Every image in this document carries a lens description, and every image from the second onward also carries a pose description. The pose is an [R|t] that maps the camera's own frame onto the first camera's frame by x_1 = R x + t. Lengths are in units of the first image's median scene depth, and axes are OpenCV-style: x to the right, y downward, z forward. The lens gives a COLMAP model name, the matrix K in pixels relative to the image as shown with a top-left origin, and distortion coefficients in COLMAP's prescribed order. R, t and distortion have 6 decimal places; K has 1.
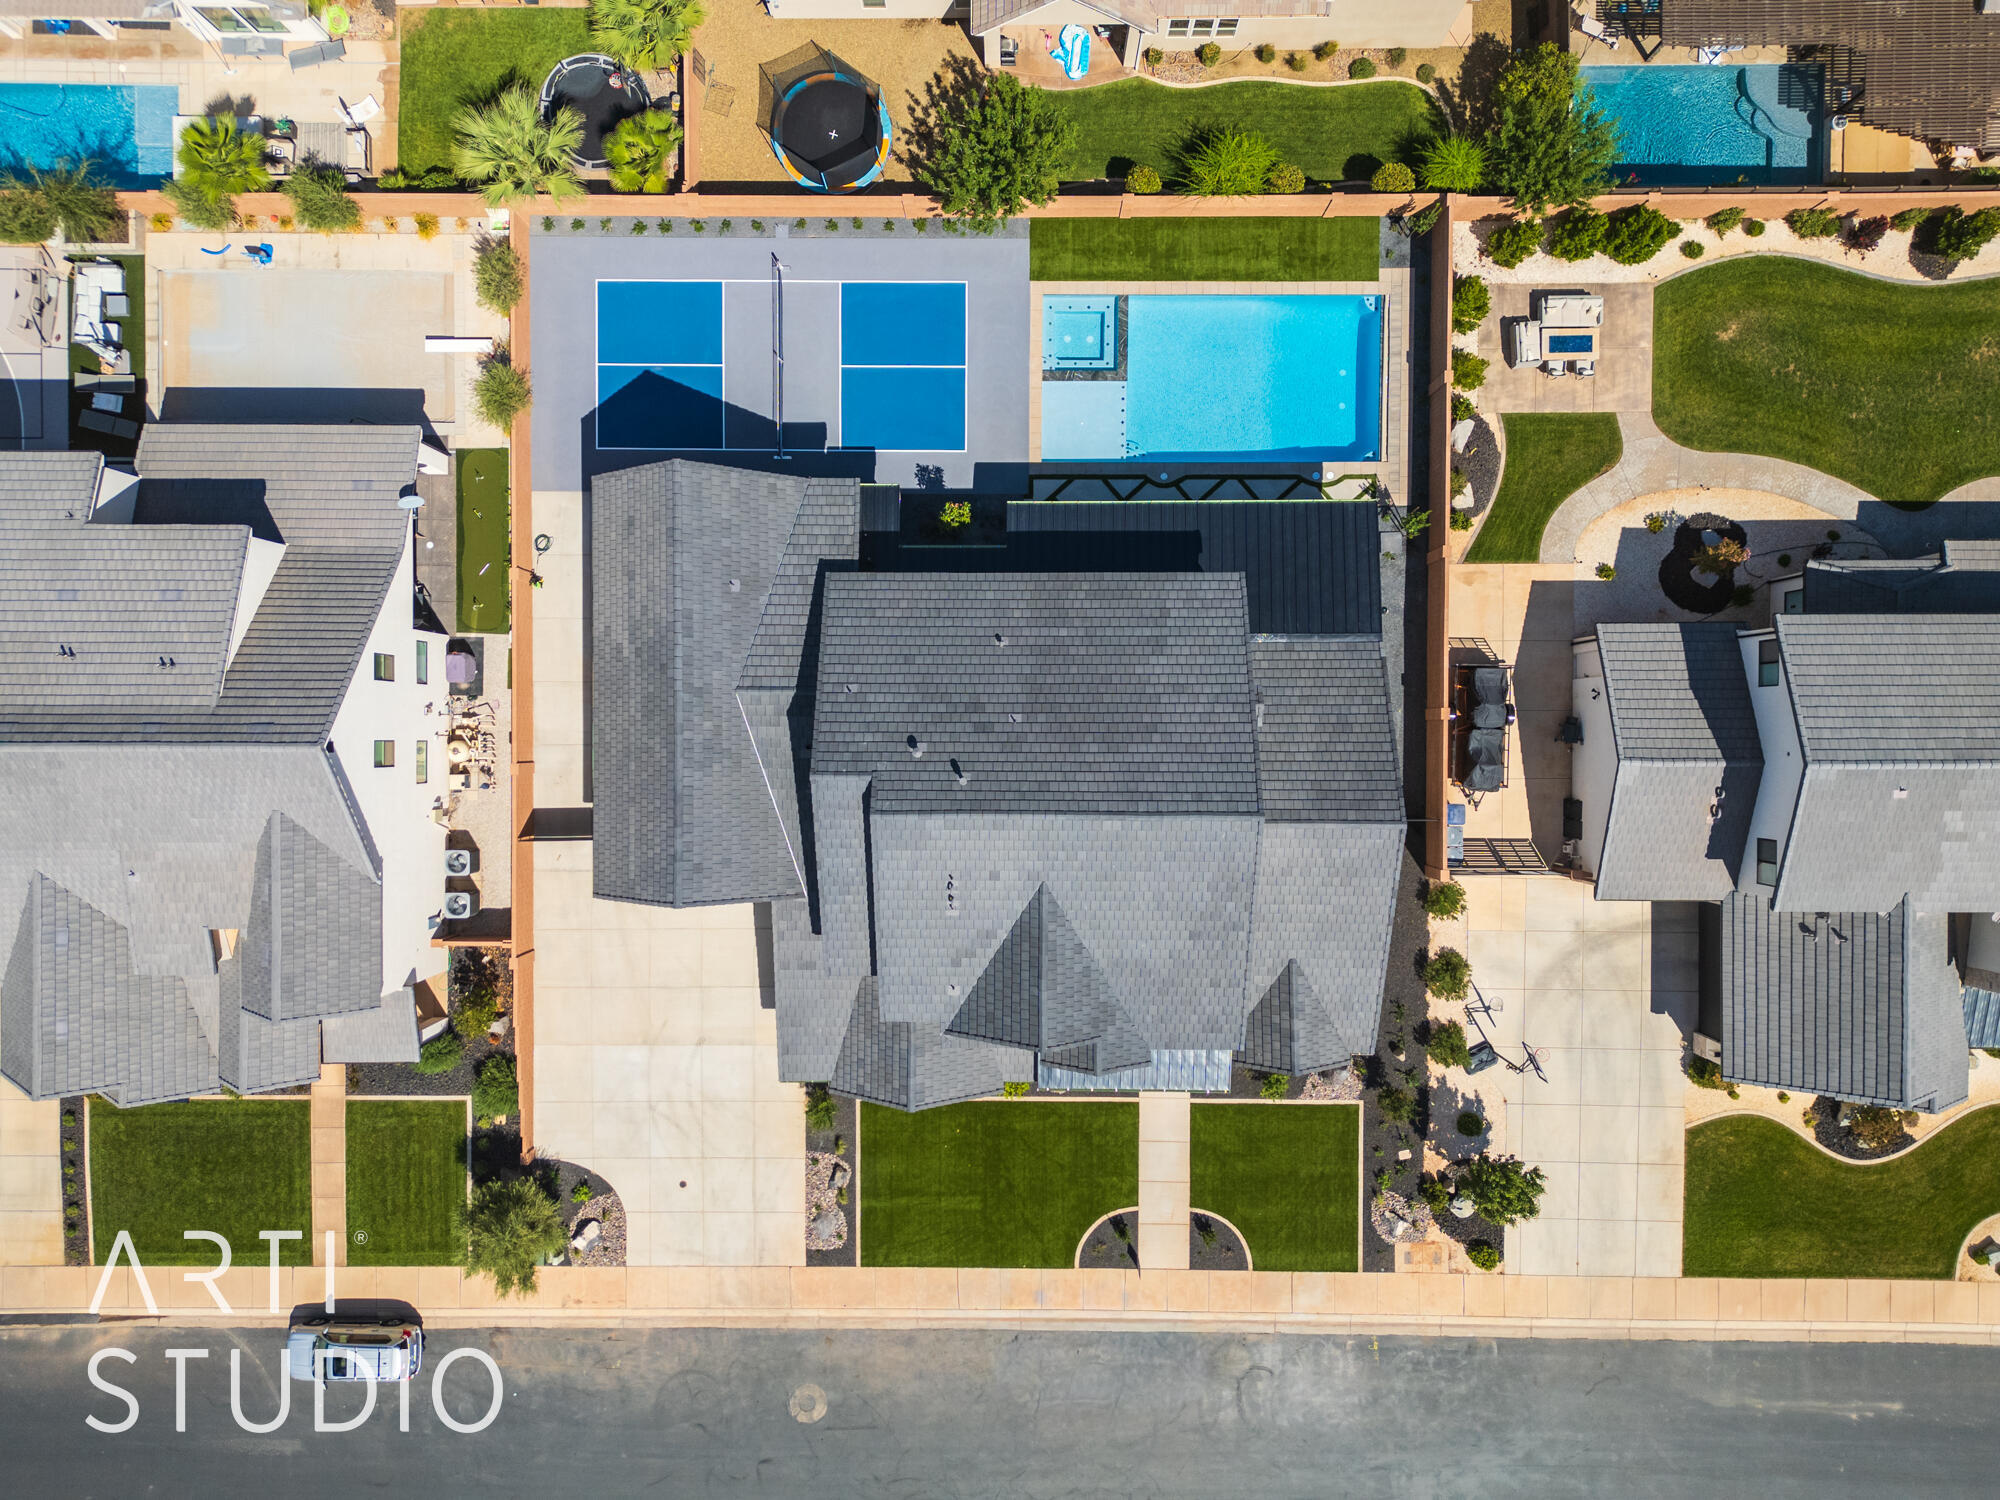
lens RADIAL K [[1398.3, 0, 1000.0], [0, 1398.3, 750.0], [0, 0, 1]] dist [0.035539, -0.007622]
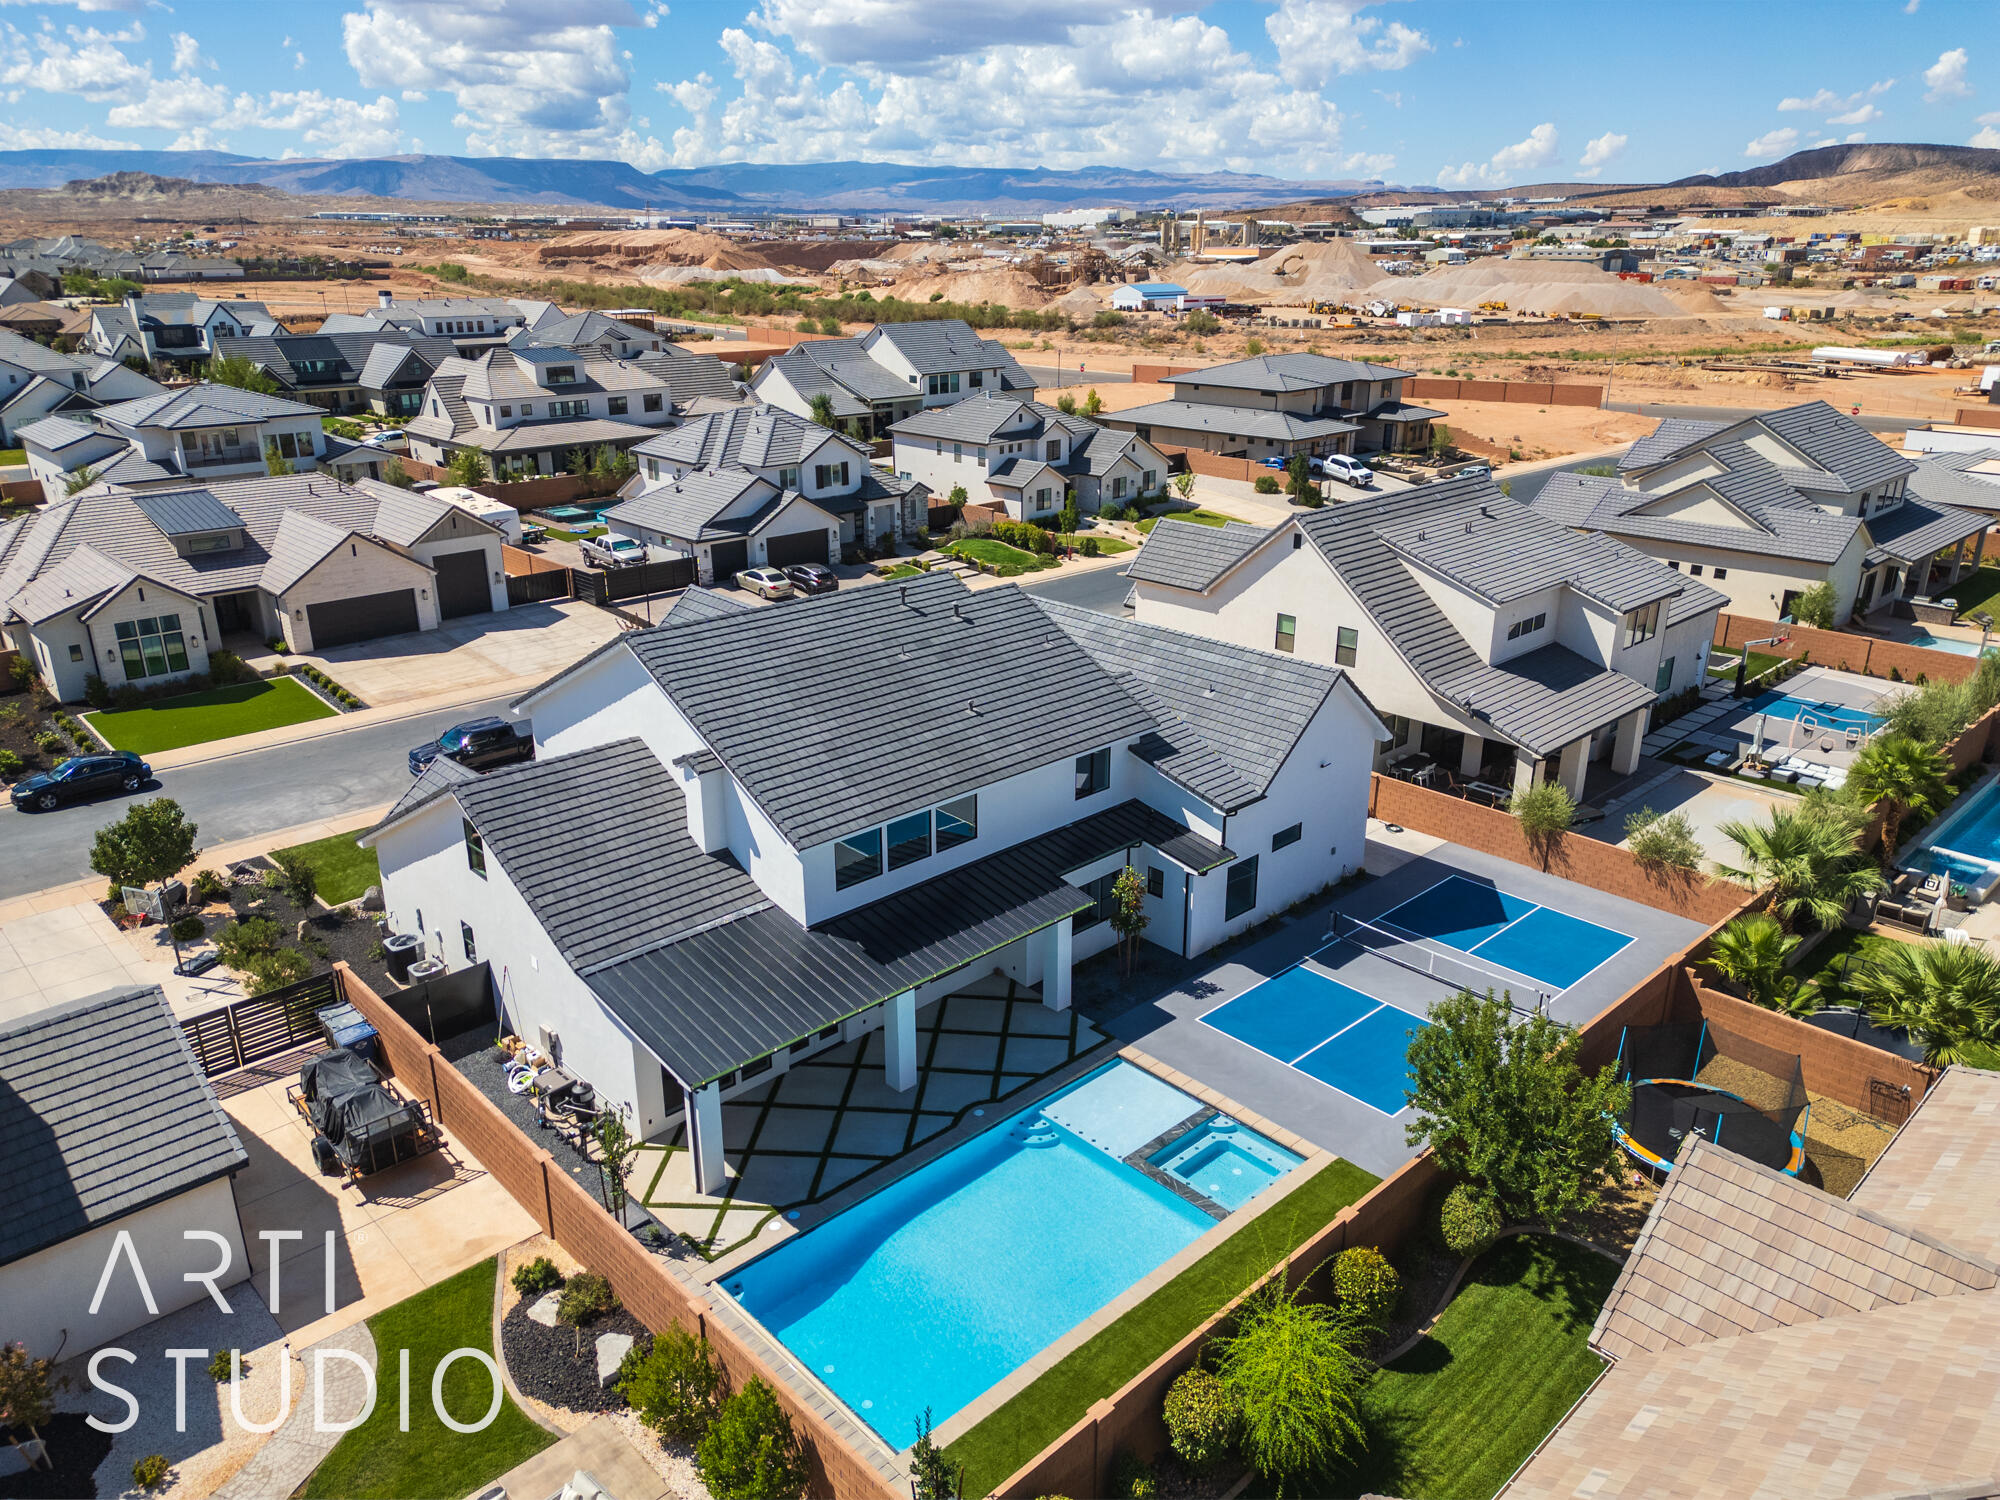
lens RADIAL K [[1403.8, 0, 998.8], [0, 1403.8, 754.9], [0, 0, 1]] dist [0.075669, -0.069178]
pose [[-0.725060, 0.253096, -0.640492, 0.502551], [-0.688665, -0.259381, 0.677098, -0.618979], [0.005240, 0.932021, 0.362366, 0.594342]]
